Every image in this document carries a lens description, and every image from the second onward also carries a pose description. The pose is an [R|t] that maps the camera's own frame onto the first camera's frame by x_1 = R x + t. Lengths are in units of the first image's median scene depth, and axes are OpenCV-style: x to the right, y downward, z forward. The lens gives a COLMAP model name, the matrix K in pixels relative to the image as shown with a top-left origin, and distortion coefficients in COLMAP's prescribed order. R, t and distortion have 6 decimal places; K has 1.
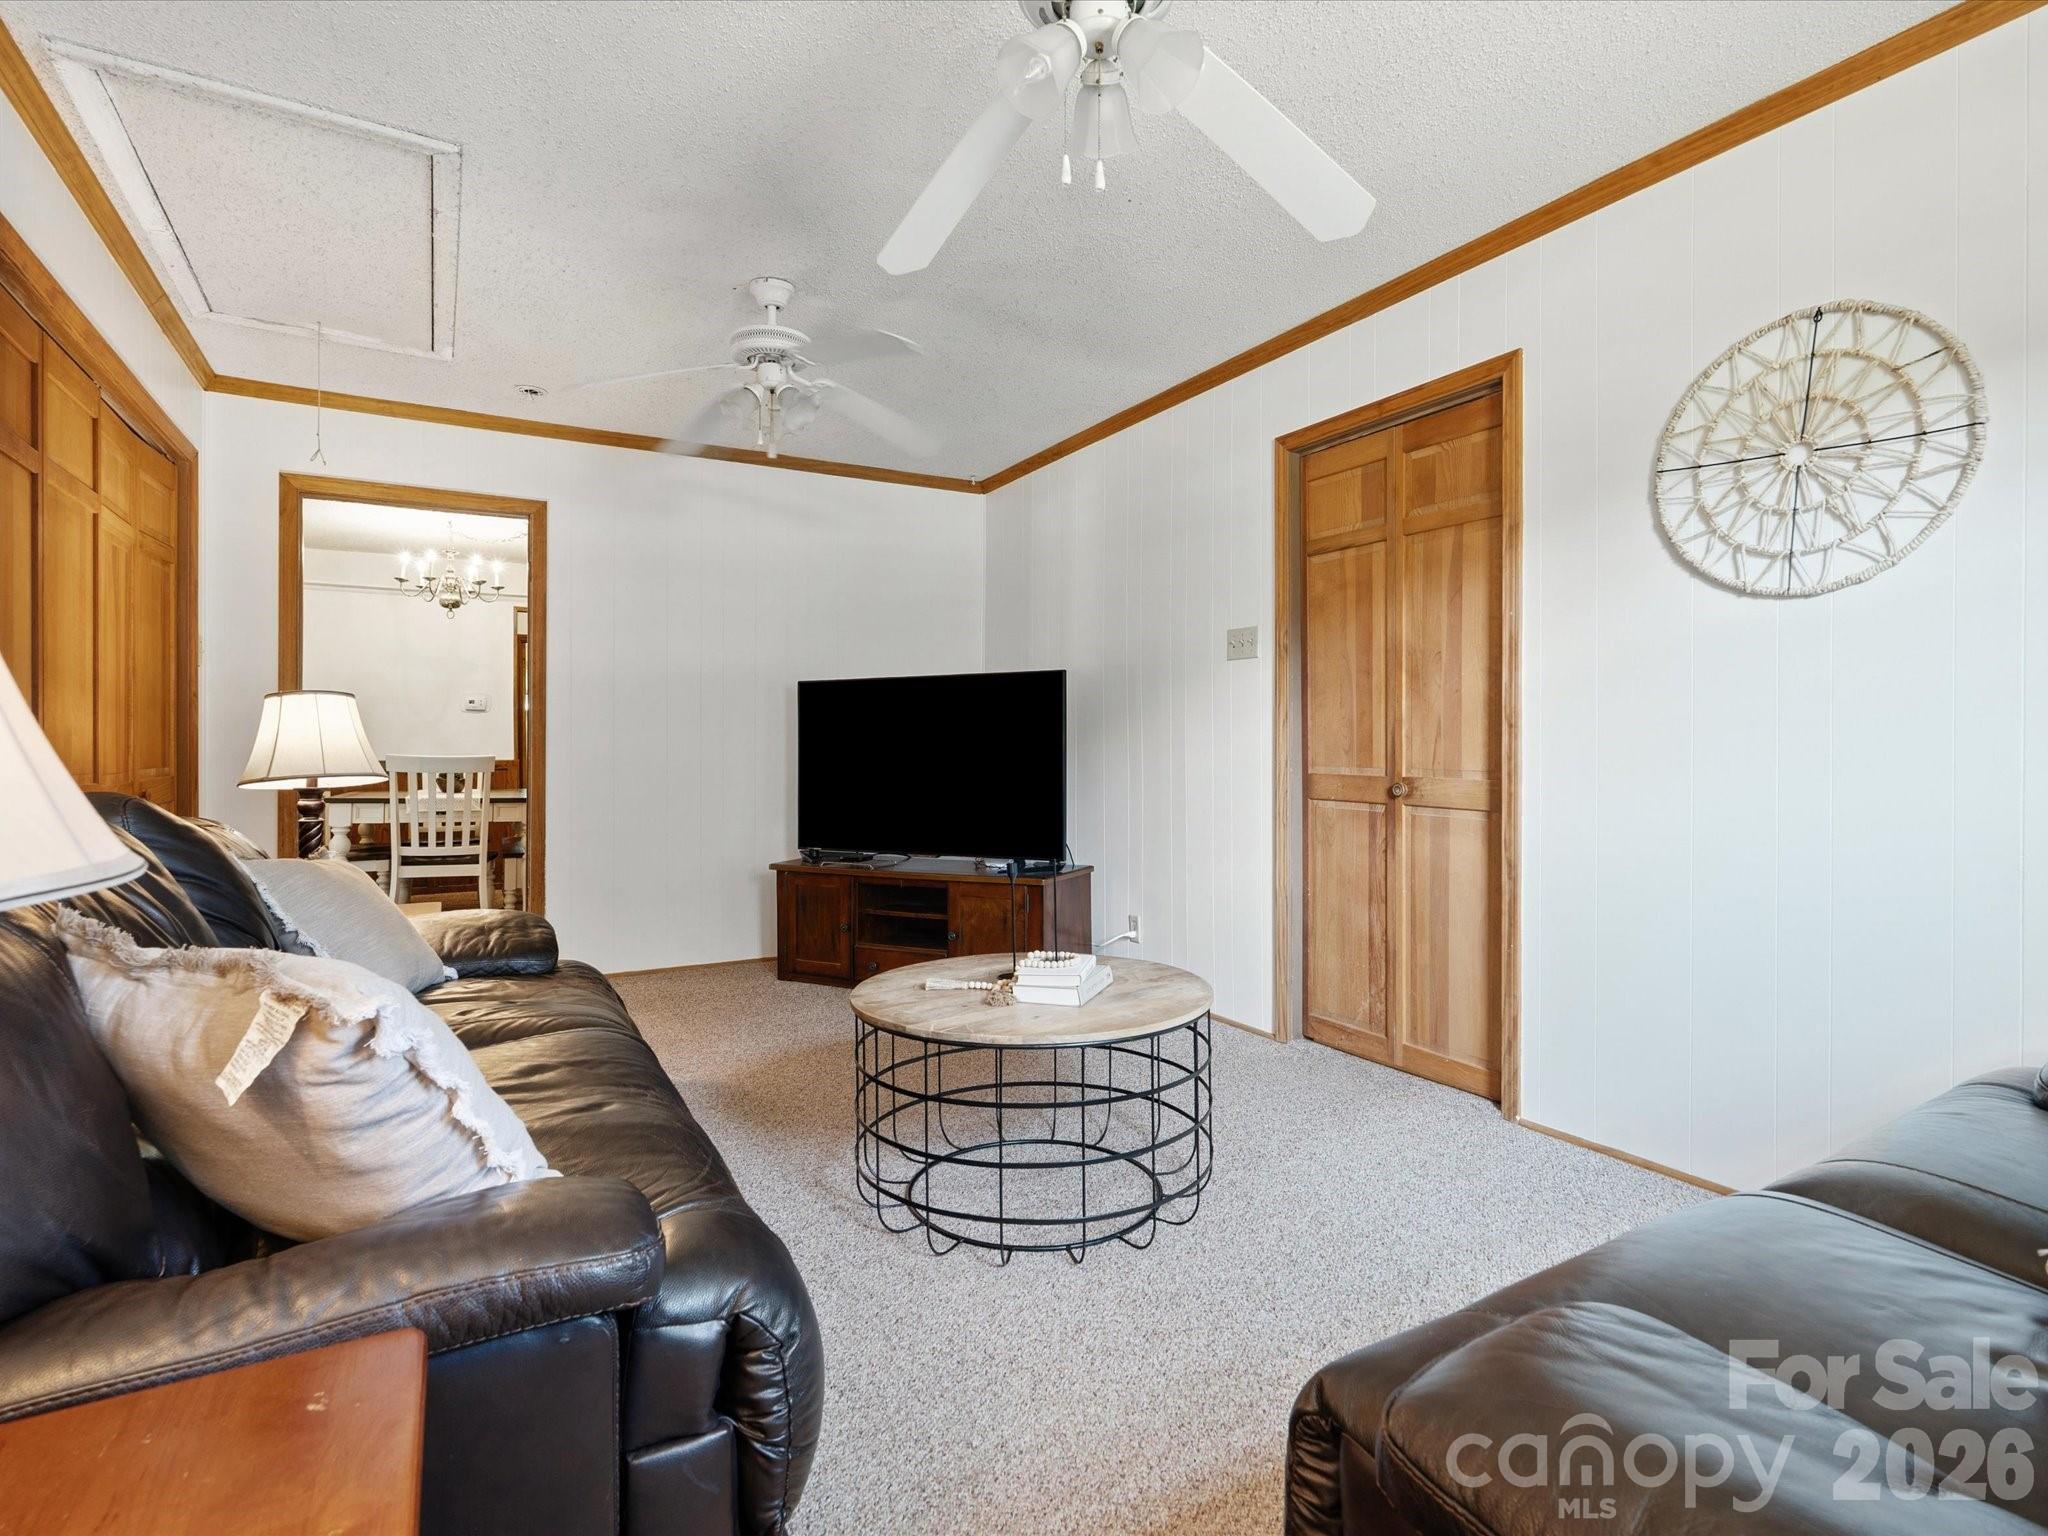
lens RADIAL K [[998.5, 0, 1033.2], [0, 998.5, 737.0], [0, 0, 1]] dist [-0.008722, -0.000639]
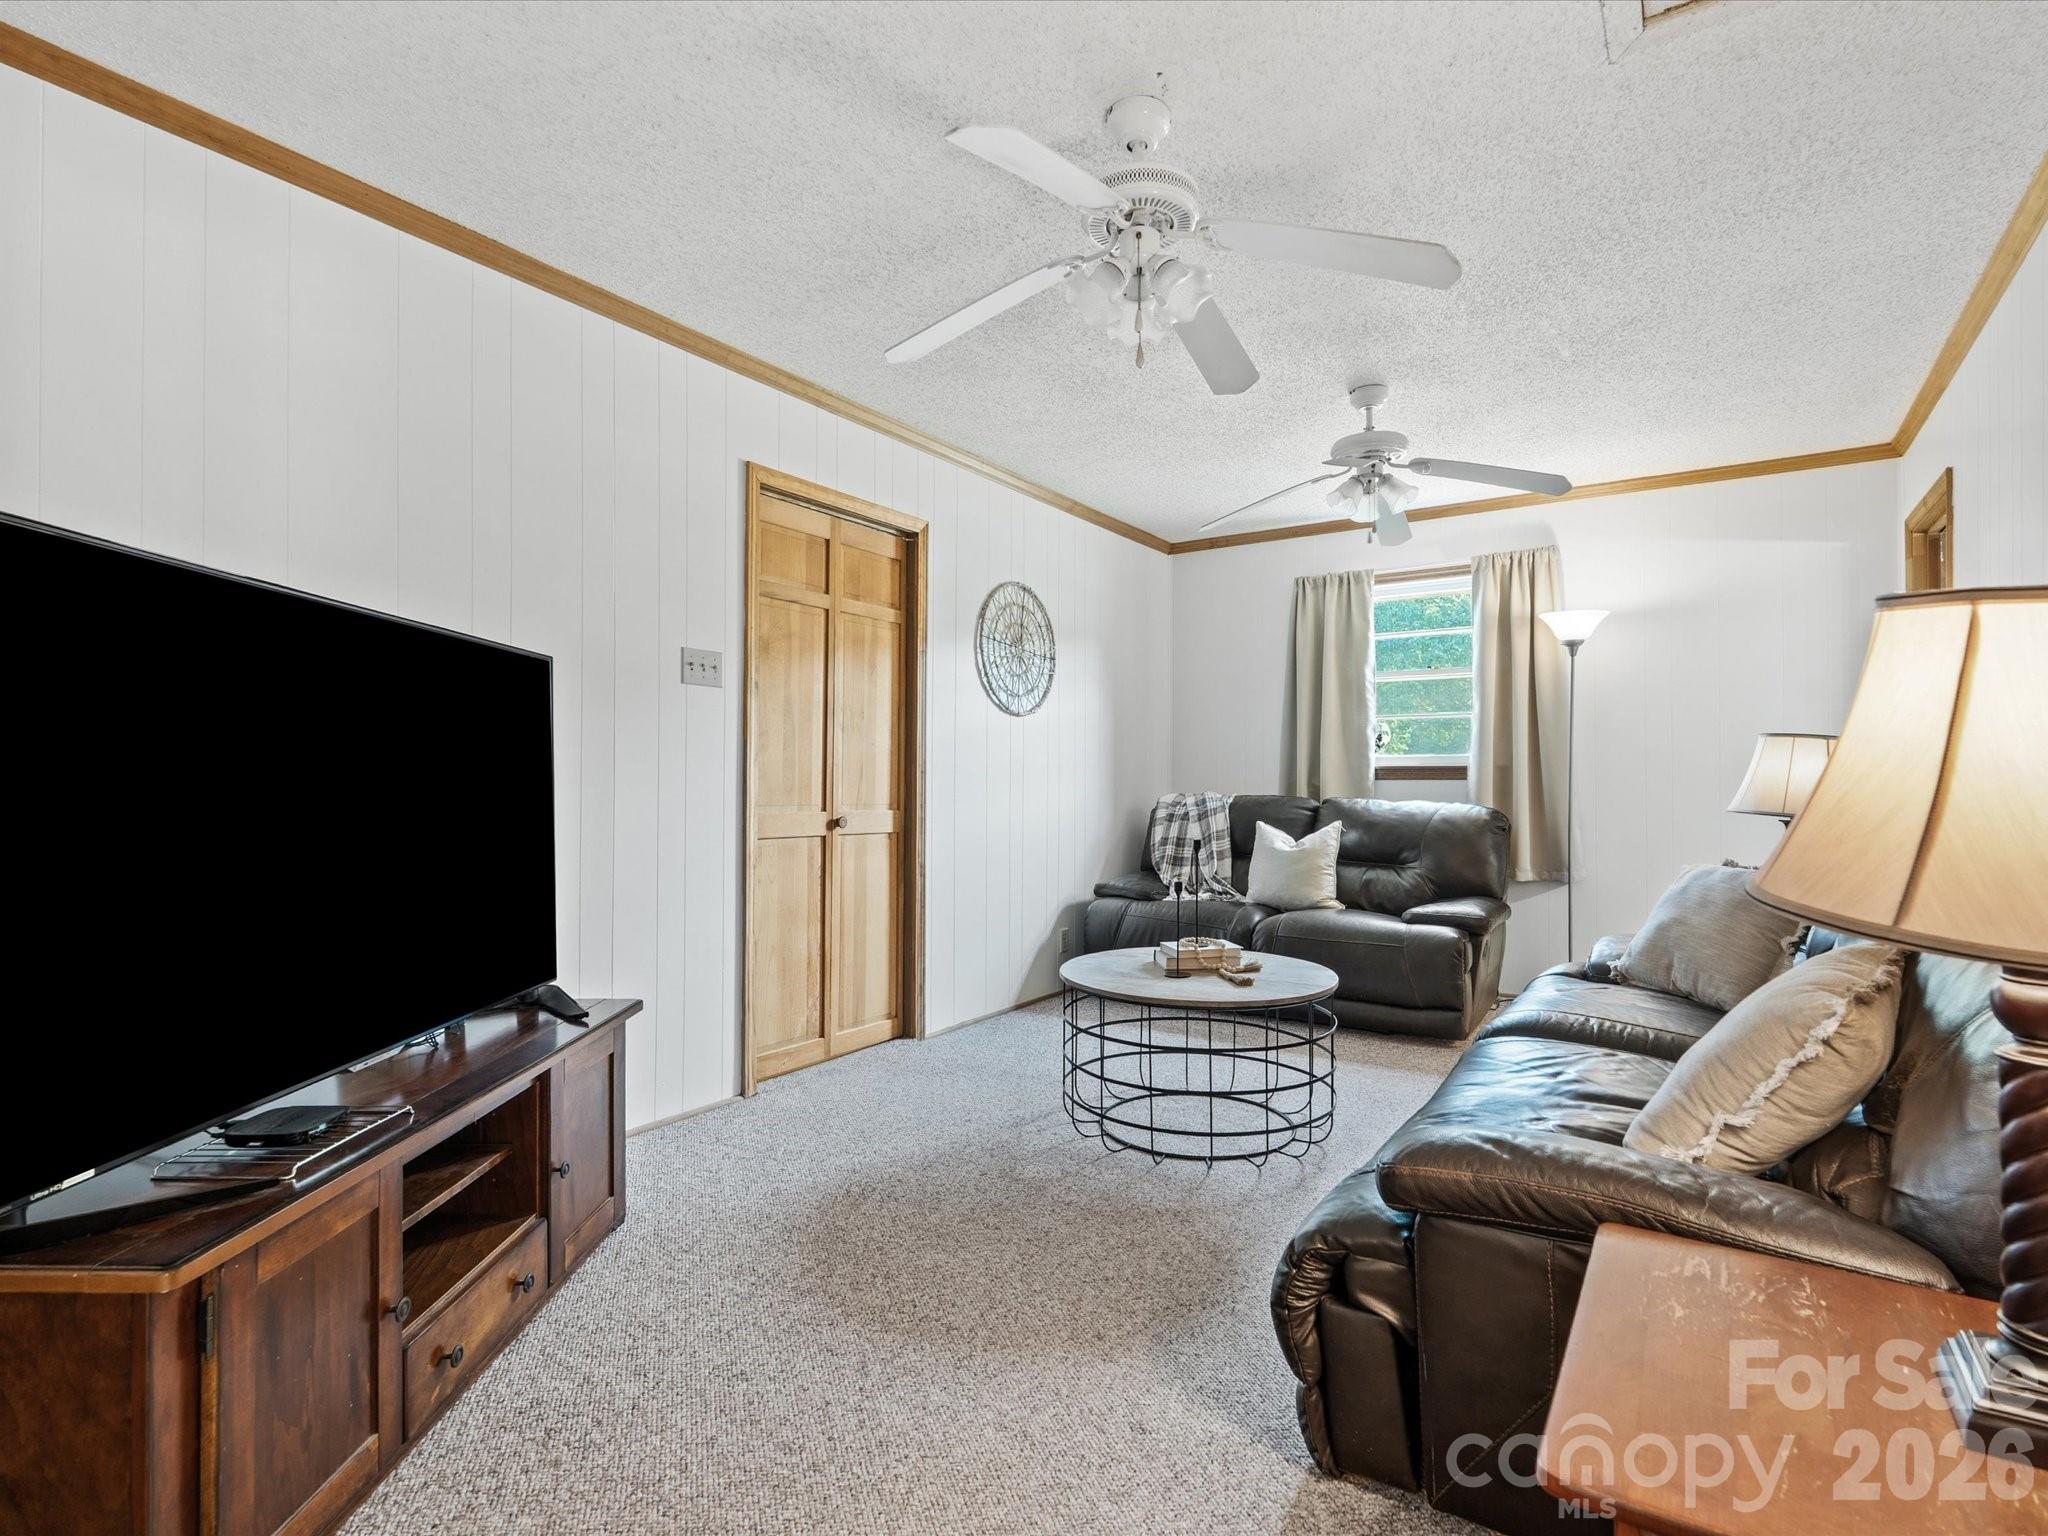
lens RADIAL K [[1042.5, 0, 1031.1], [0, 1042.5, 764.2], [0, 0, 1]] dist [-0.002743, -0.000227]
pose [[-0.463858, 0.017463, 0.885738, -0.913612], [-0.002813, 0.999772, -0.021184, 0.008225], [-0.885905, -0.012318, -0.463703, 1.492752]]
